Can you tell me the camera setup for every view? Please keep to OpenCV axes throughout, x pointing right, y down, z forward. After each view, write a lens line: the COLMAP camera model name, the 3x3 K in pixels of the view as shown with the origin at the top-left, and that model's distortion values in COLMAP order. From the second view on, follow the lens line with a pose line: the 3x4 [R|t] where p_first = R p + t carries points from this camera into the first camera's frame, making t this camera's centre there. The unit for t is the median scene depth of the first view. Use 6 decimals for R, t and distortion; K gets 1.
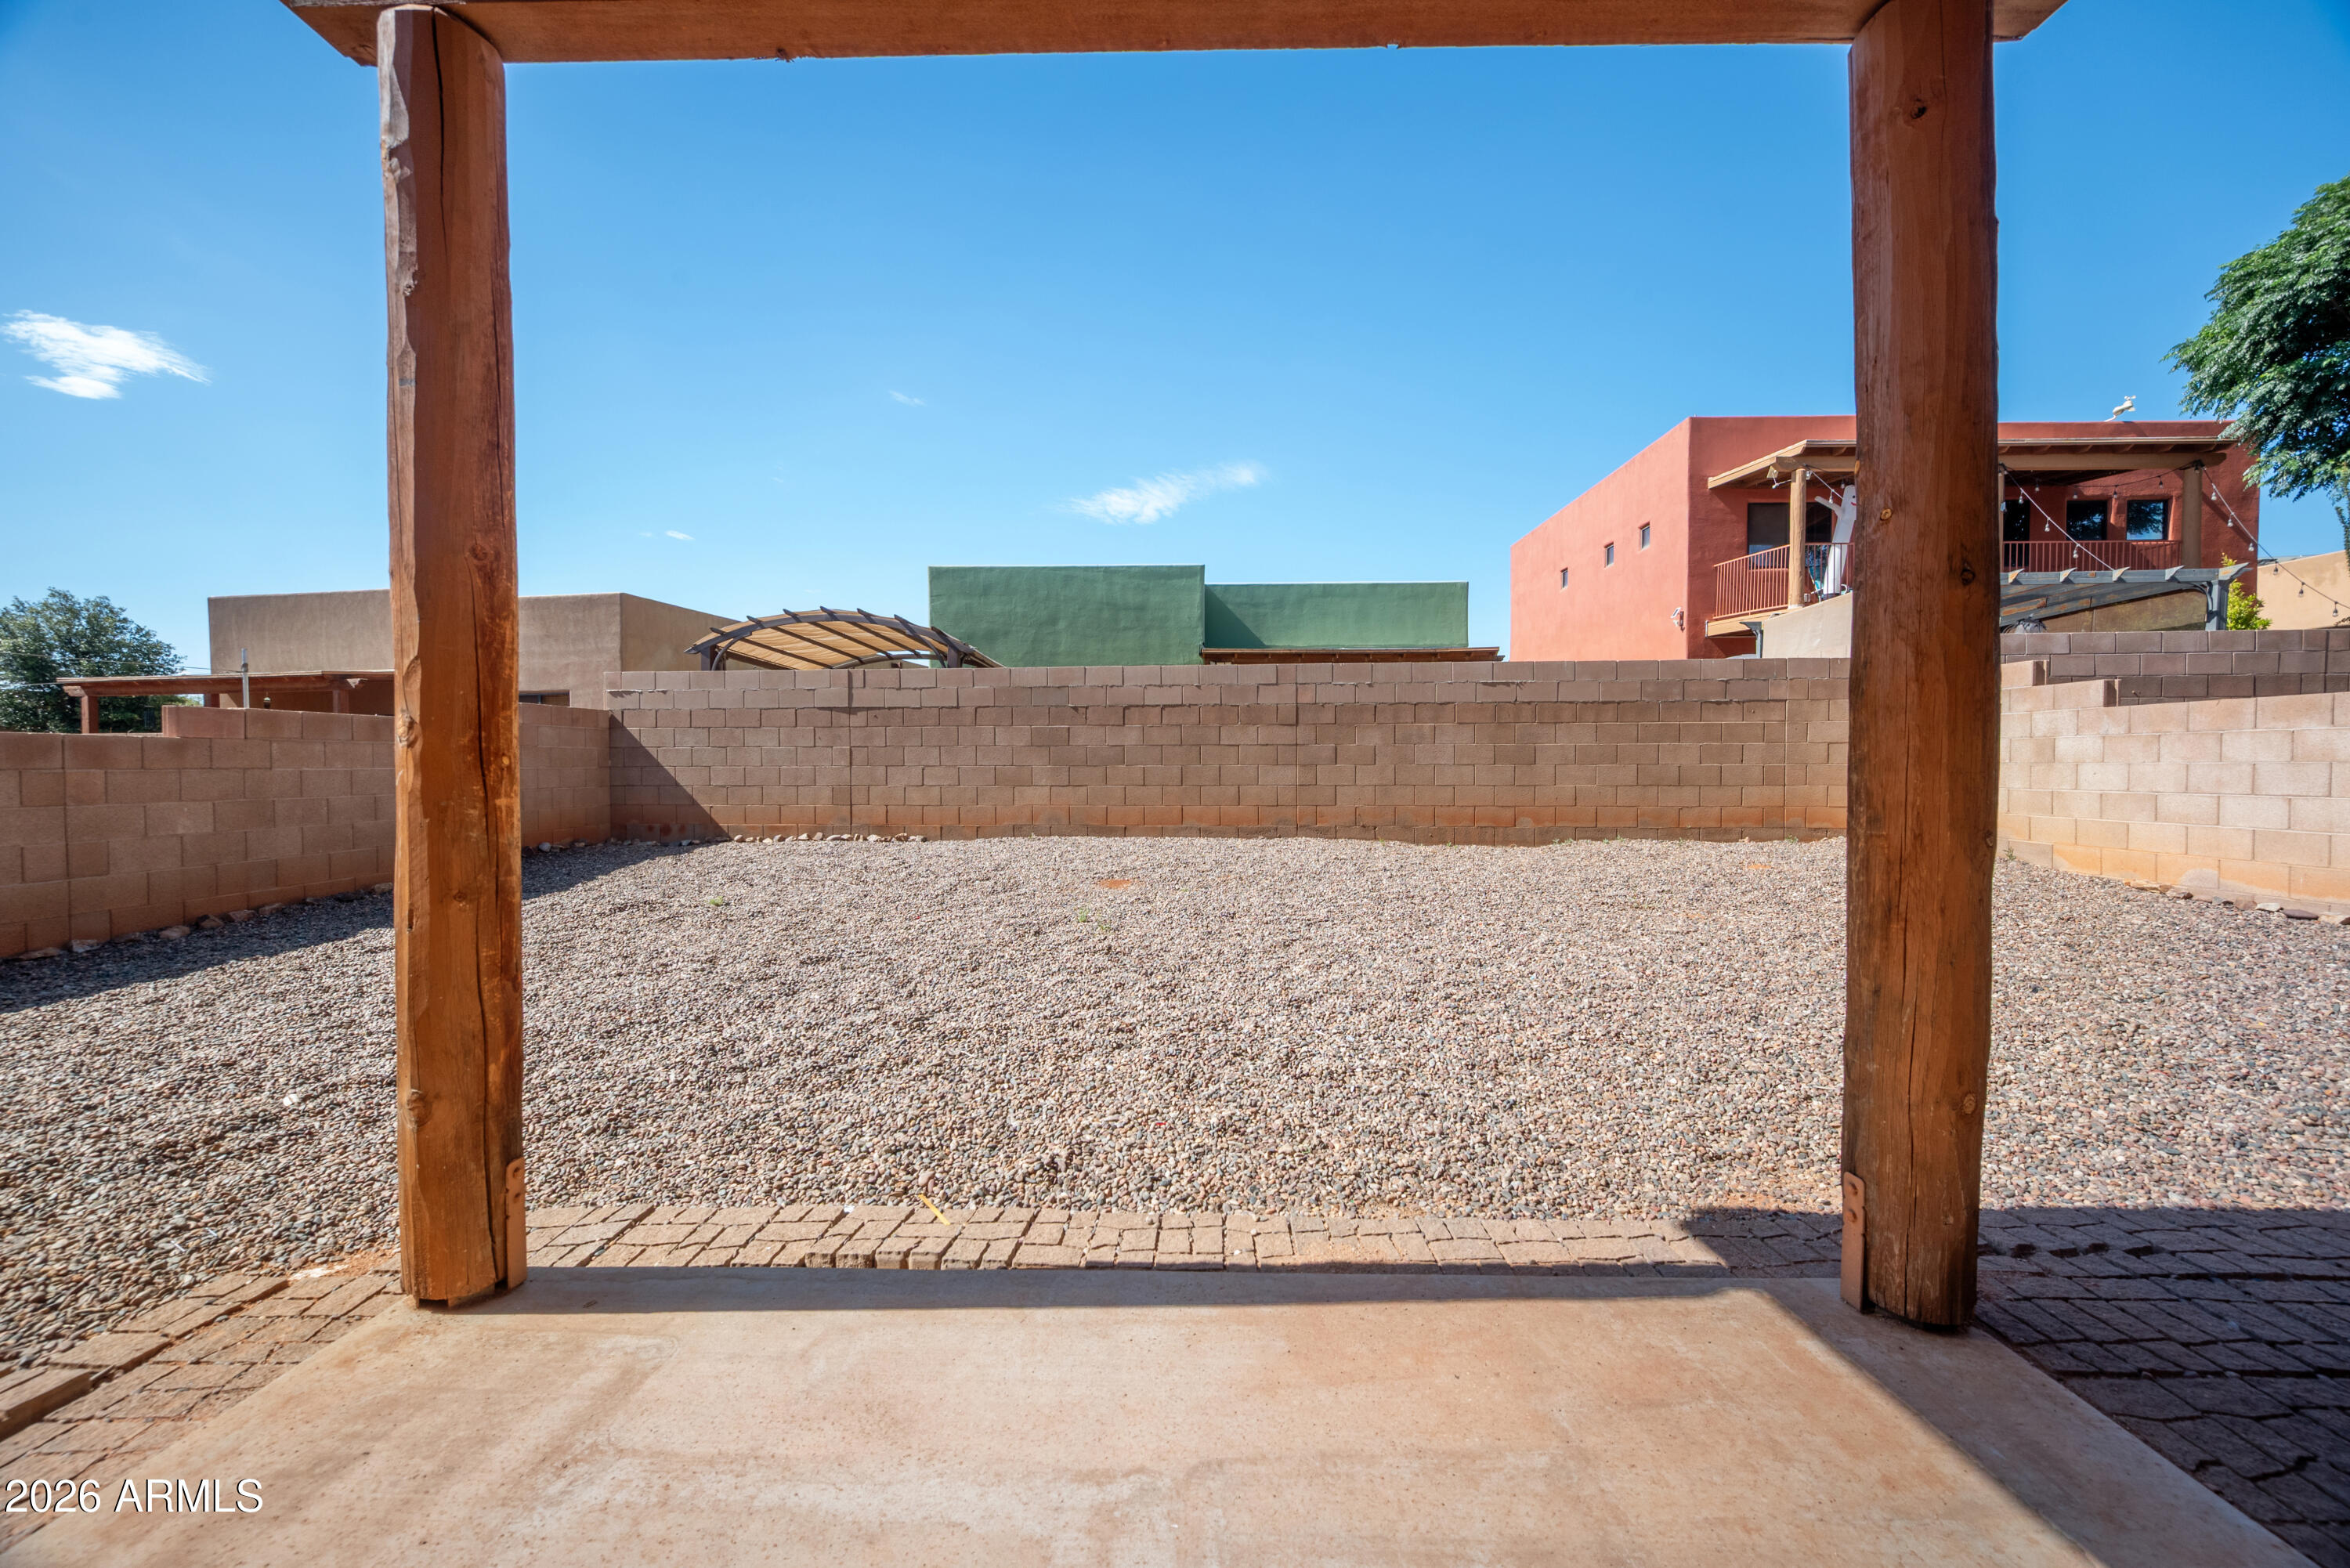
lens RADIAL K [[933.7, 0, 1181.4], [0, 933.7, 783.3], [0, 0, 1]] dist [0.002458, -0.000680]
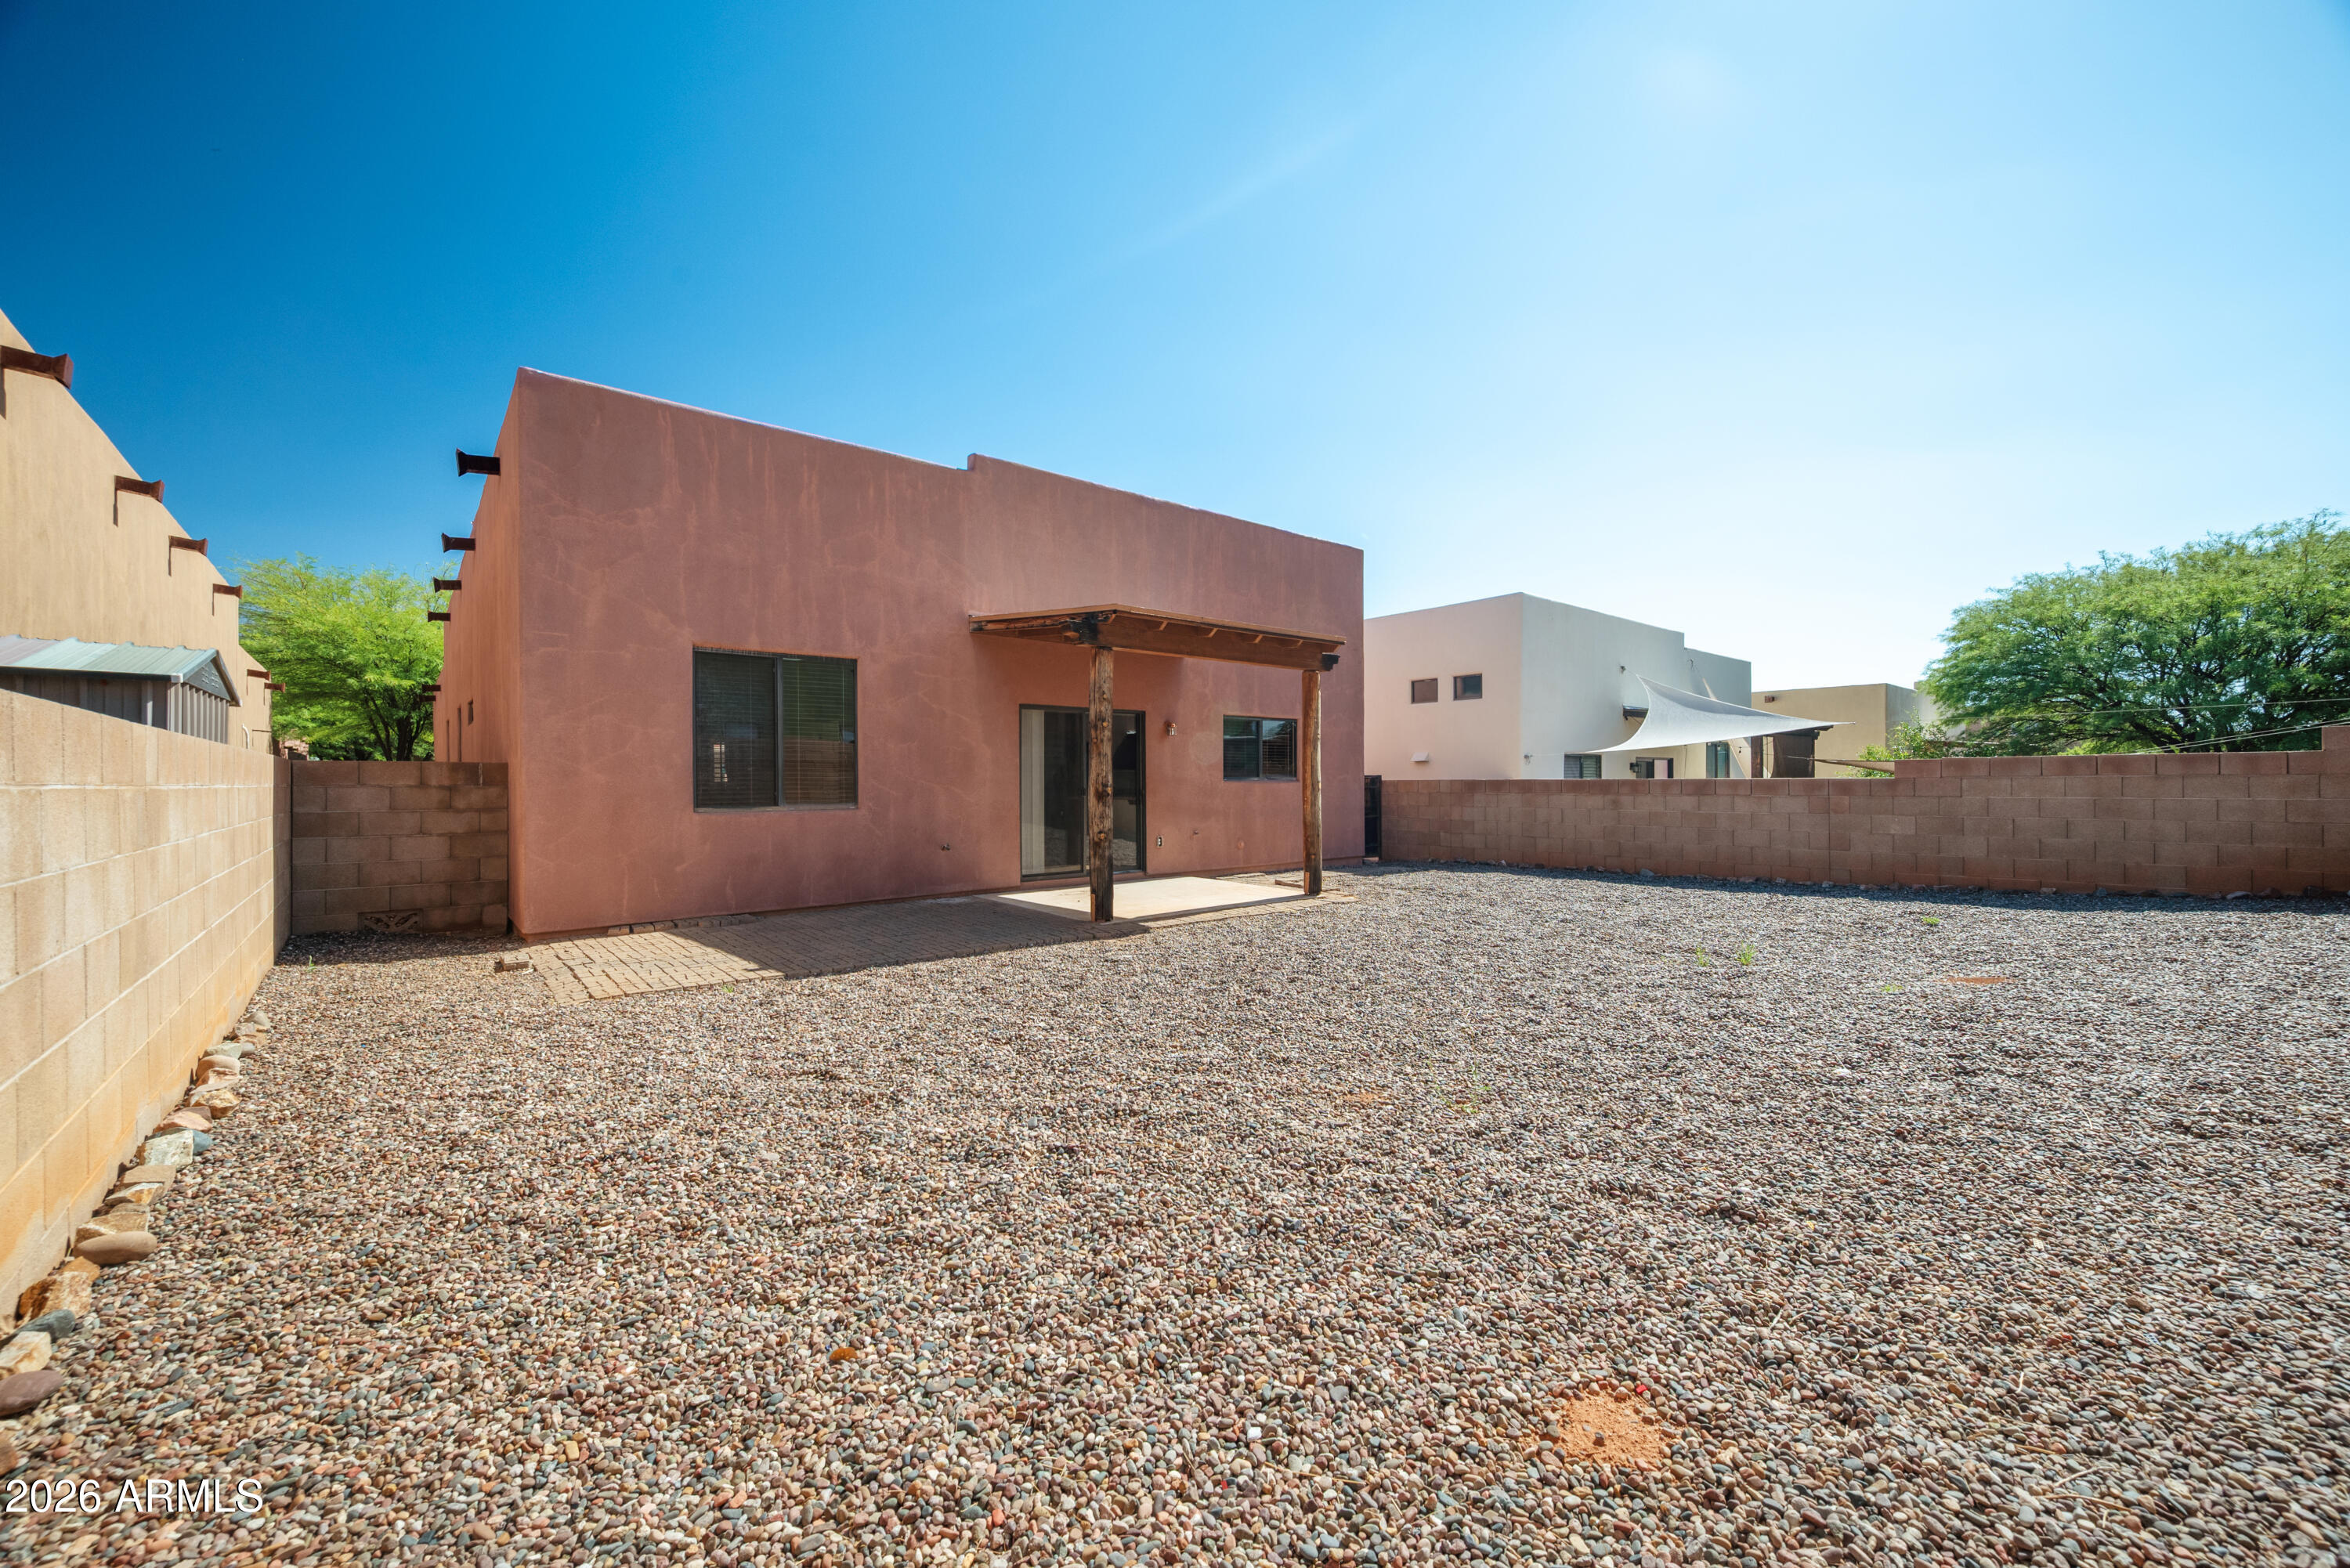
lens RADIAL K [[933.7, 0, 1178.5], [0, 933.7, 783.2], [0, 0, 1]] dist [0.002458, -0.000680]
pose [[-0.743883, 0.009746, -0.668239, 0.968676], [-0.003776, 0.999816, 0.018785, -0.060600], [0.668300, 0.016498, -0.743709, 1.264346]]
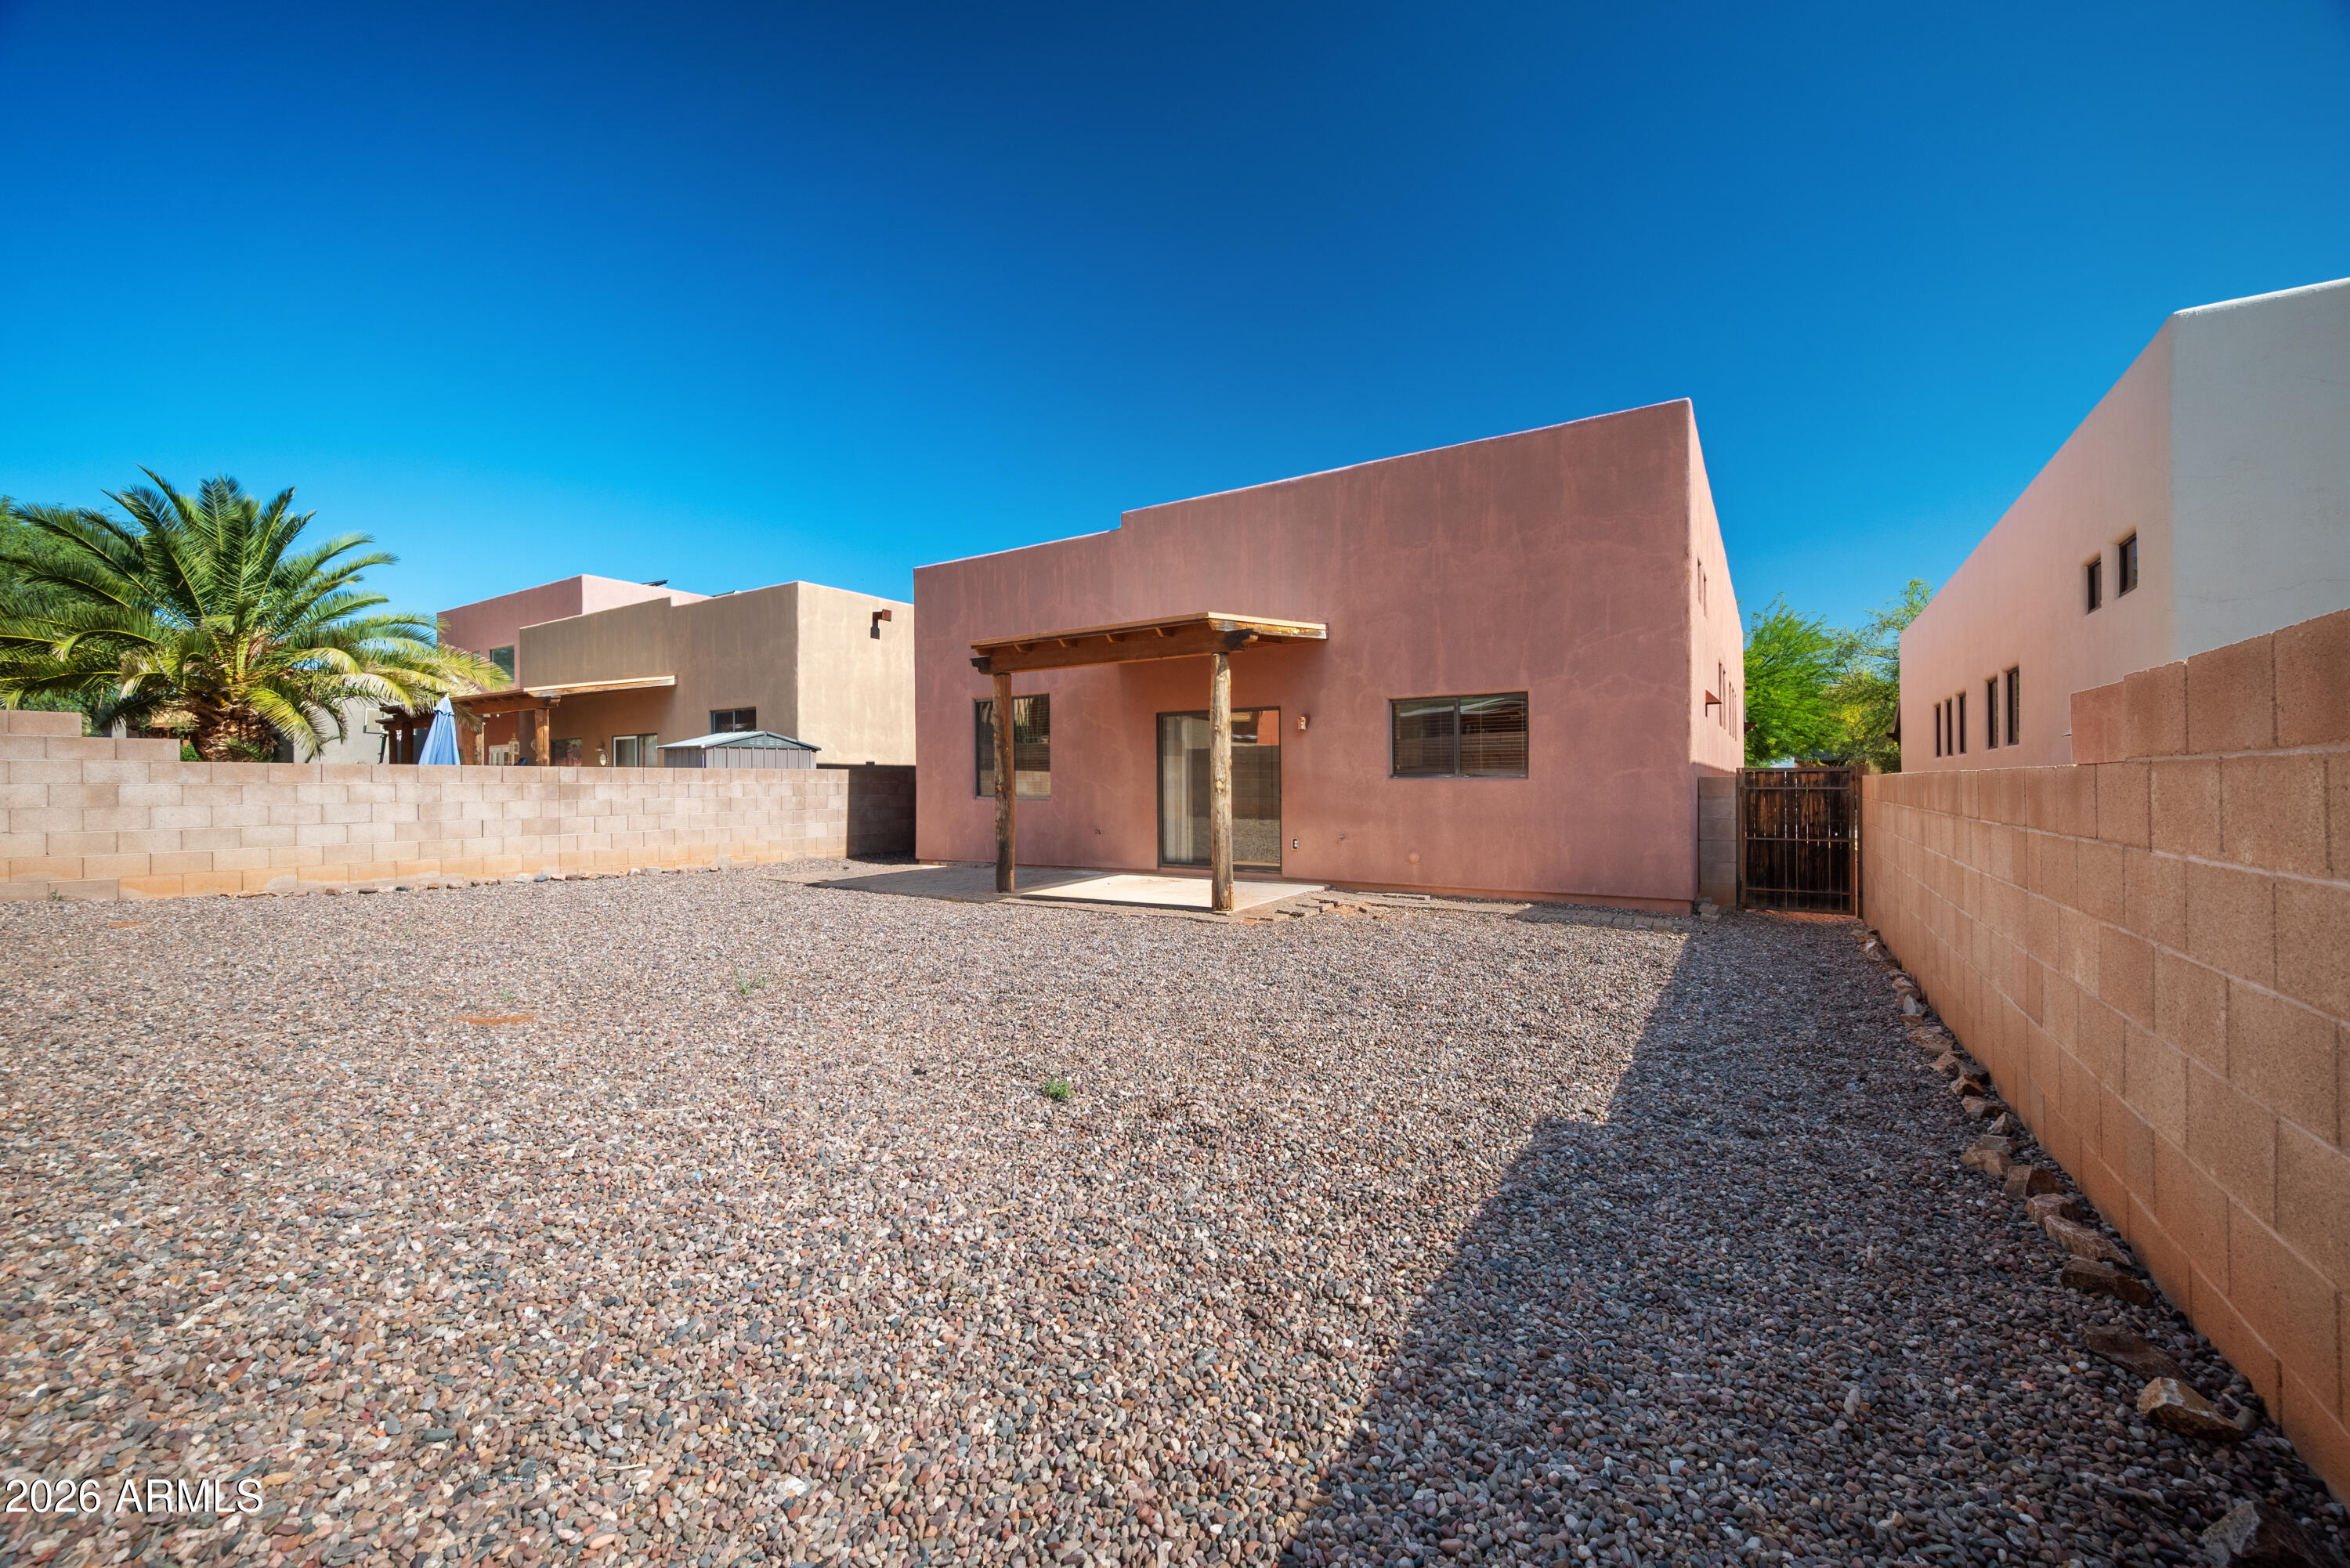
lens RADIAL K [[933.7, 0, 1172.0], [0, 933.7, 784.5], [0, 0, 1]] dist [0.002458, -0.000680]
pose [[-0.850655, 0.007607, 0.525670, -0.858765], [0.017068, 0.999768, 0.013152, -0.047382], [-0.525448, 0.020160, -0.850587, 1.451721]]
